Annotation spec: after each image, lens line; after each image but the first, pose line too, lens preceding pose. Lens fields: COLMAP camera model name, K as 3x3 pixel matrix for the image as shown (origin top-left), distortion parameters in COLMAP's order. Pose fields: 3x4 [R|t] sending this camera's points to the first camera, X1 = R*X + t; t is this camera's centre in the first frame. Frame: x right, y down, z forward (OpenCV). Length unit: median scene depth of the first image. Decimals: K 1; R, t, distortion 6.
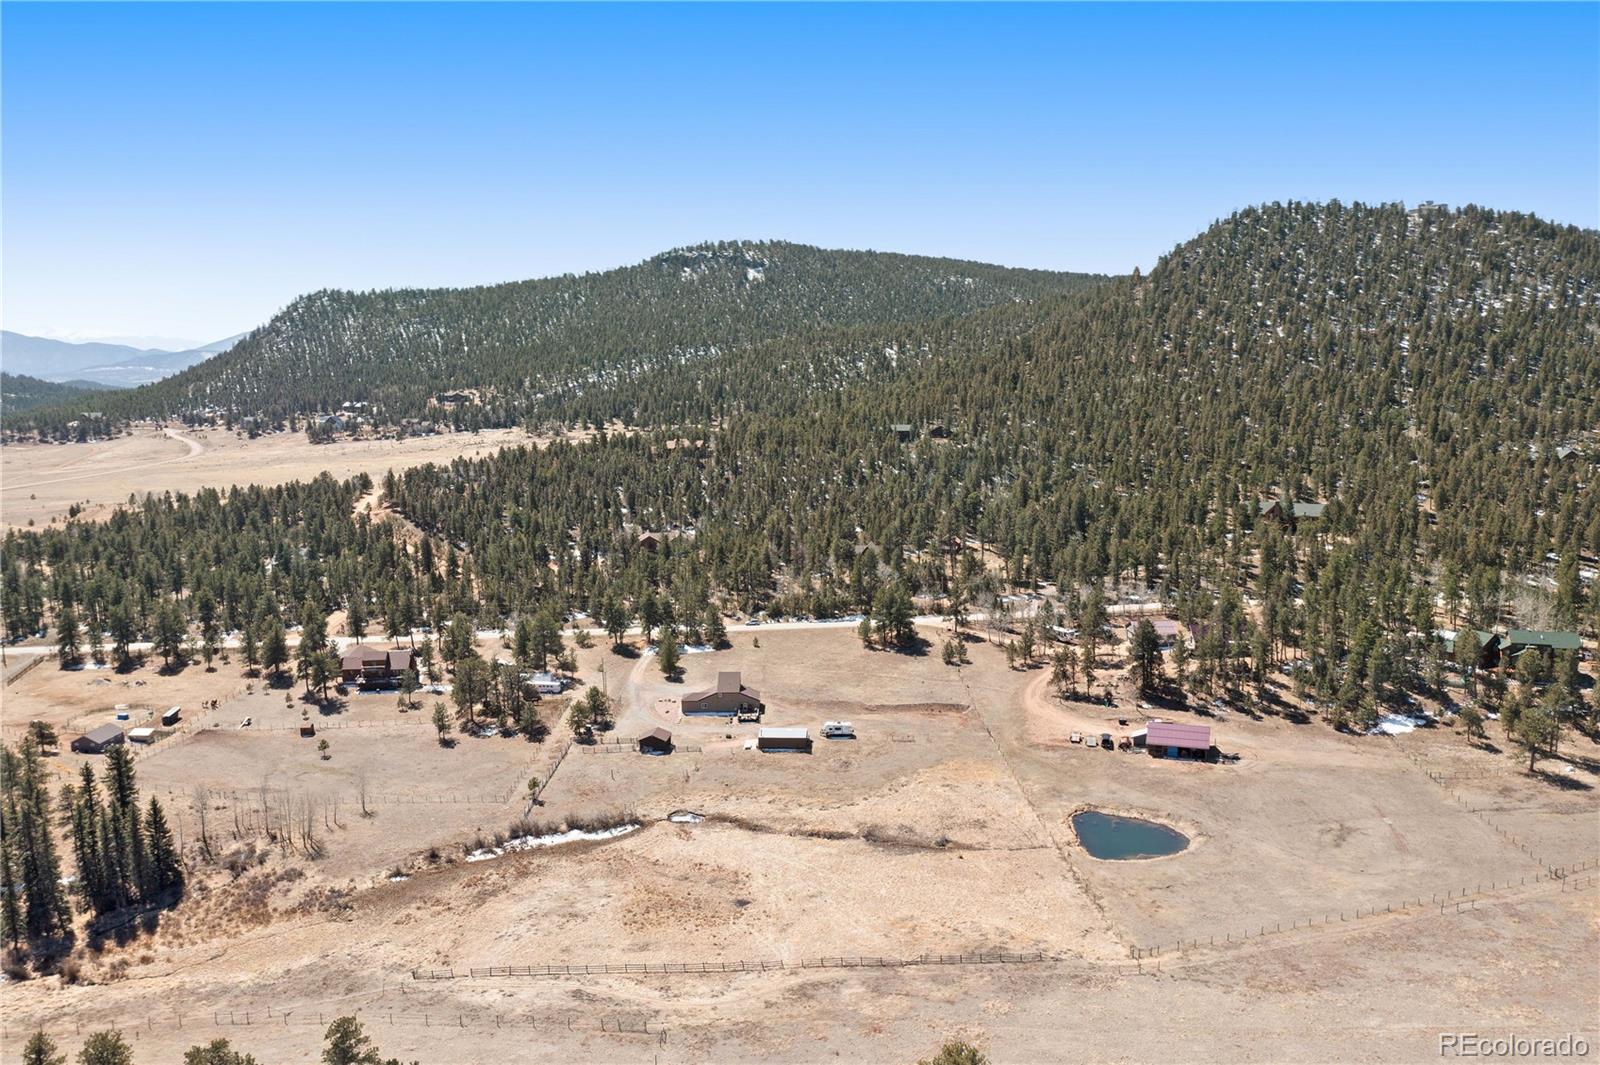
lens RADIAL K [[1267.7, 0, 800.0], [0, 1267.7, 532.5], [0, 0, 1]] dist [-0.002719, 0.016244]
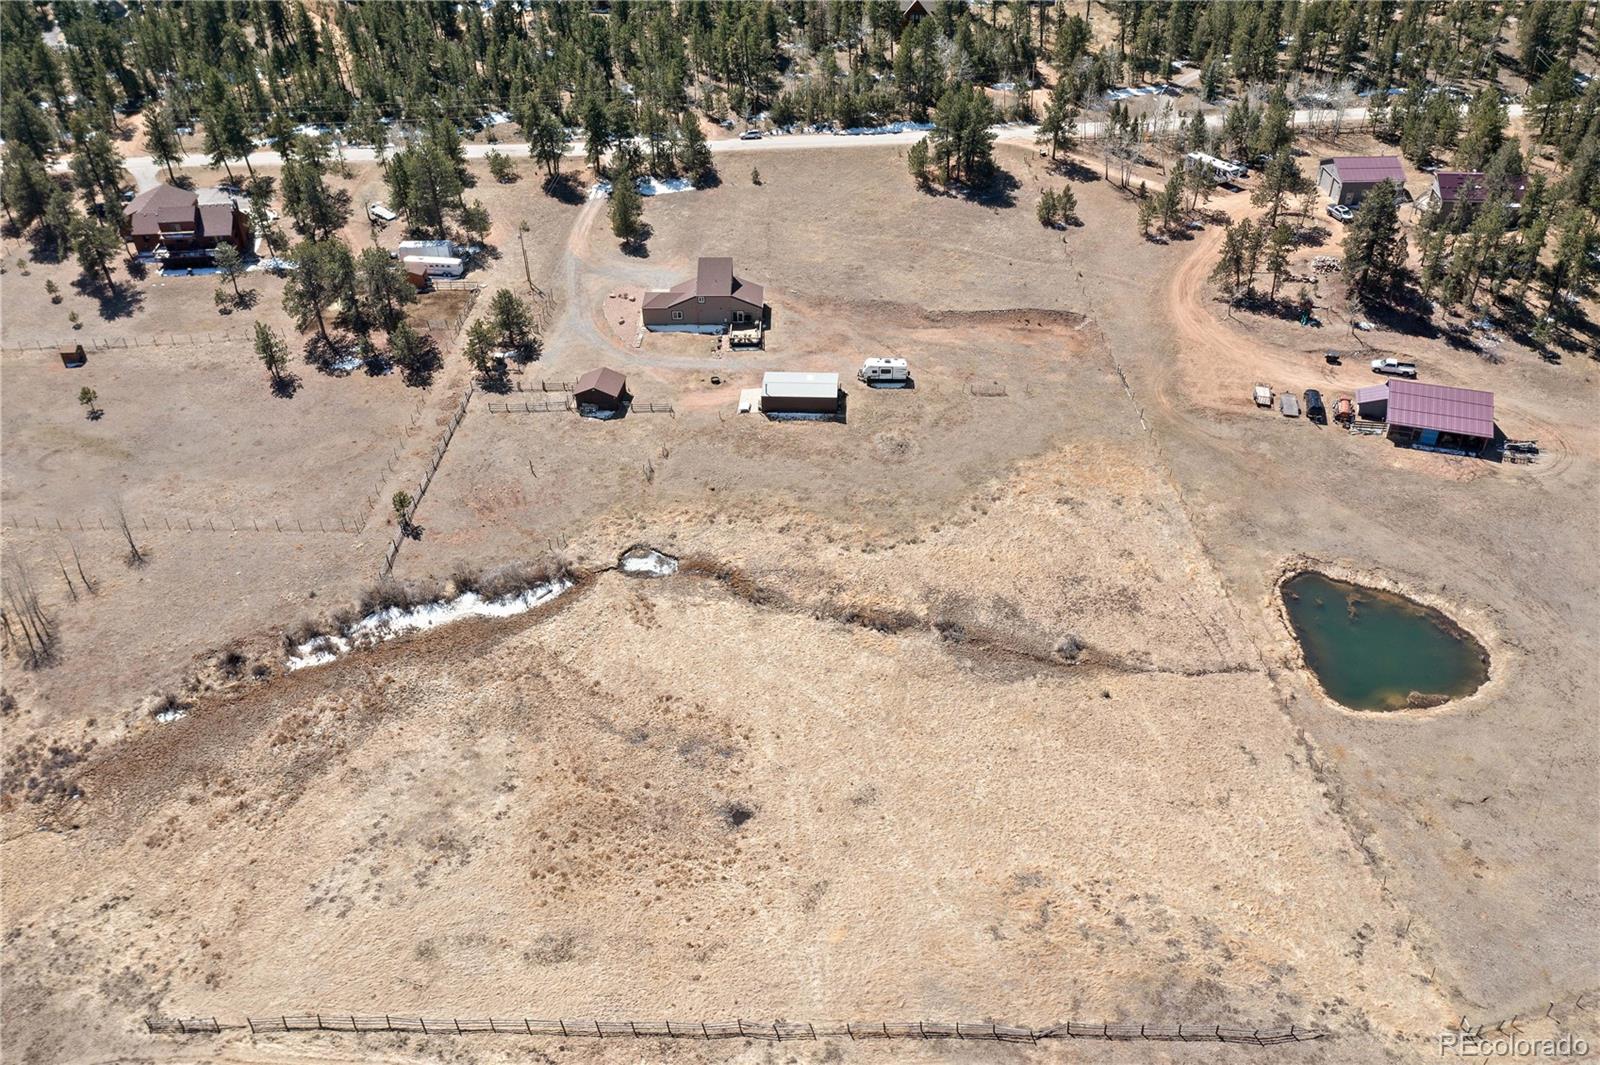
lens RADIAL K [[1267.7, 0, 800.0], [0, 1267.7, 532.5], [0, 0, 1]] dist [-0.002719, 0.016244]
pose [[0.999994, 0.001086, -0.003252, -0.011185], [0.000507, 0.891268, 0.453477, -0.062346], [0.003391, -0.453475, 0.891262, 0.393244]]
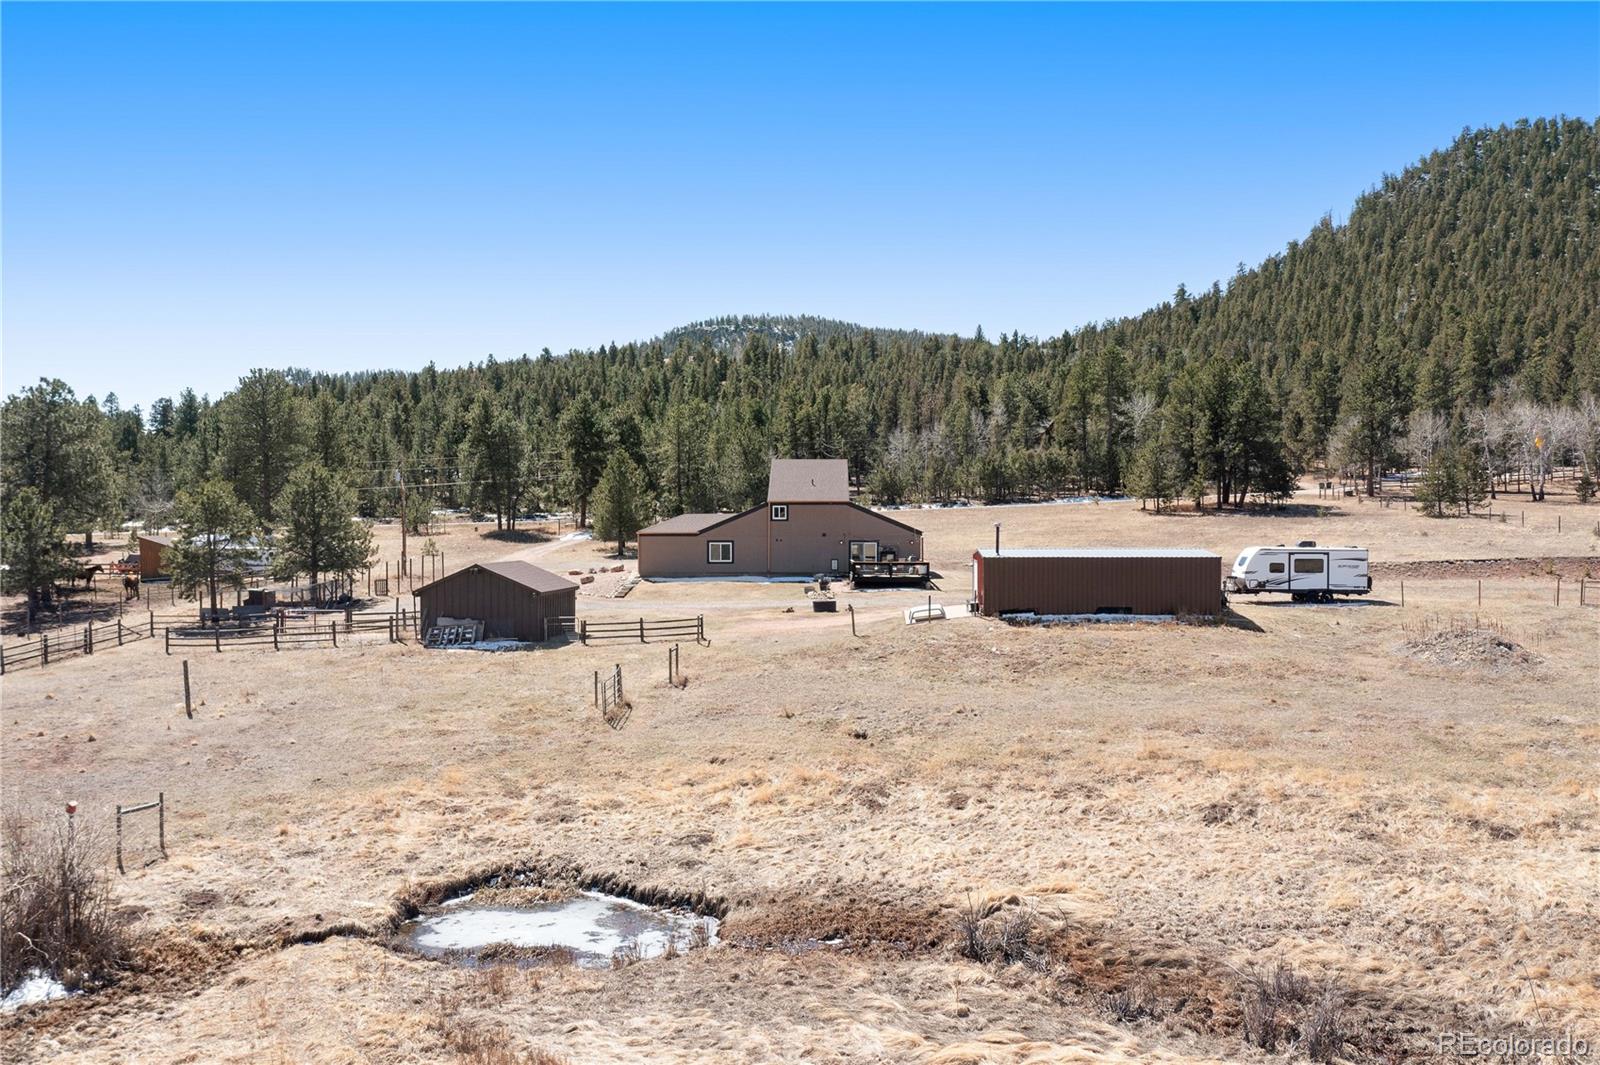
lens RADIAL K [[1267.7, 0, 800.0], [0, 1267.7, 532.5], [0, 0, 1]] dist [-0.002719, 0.016244]
pose [[0.999891, 0.005819, -0.013572, -0.057982], [-0.007657, 0.990178, -0.139603, 0.179973], [0.012627, 0.139692, 0.990115, 0.770055]]
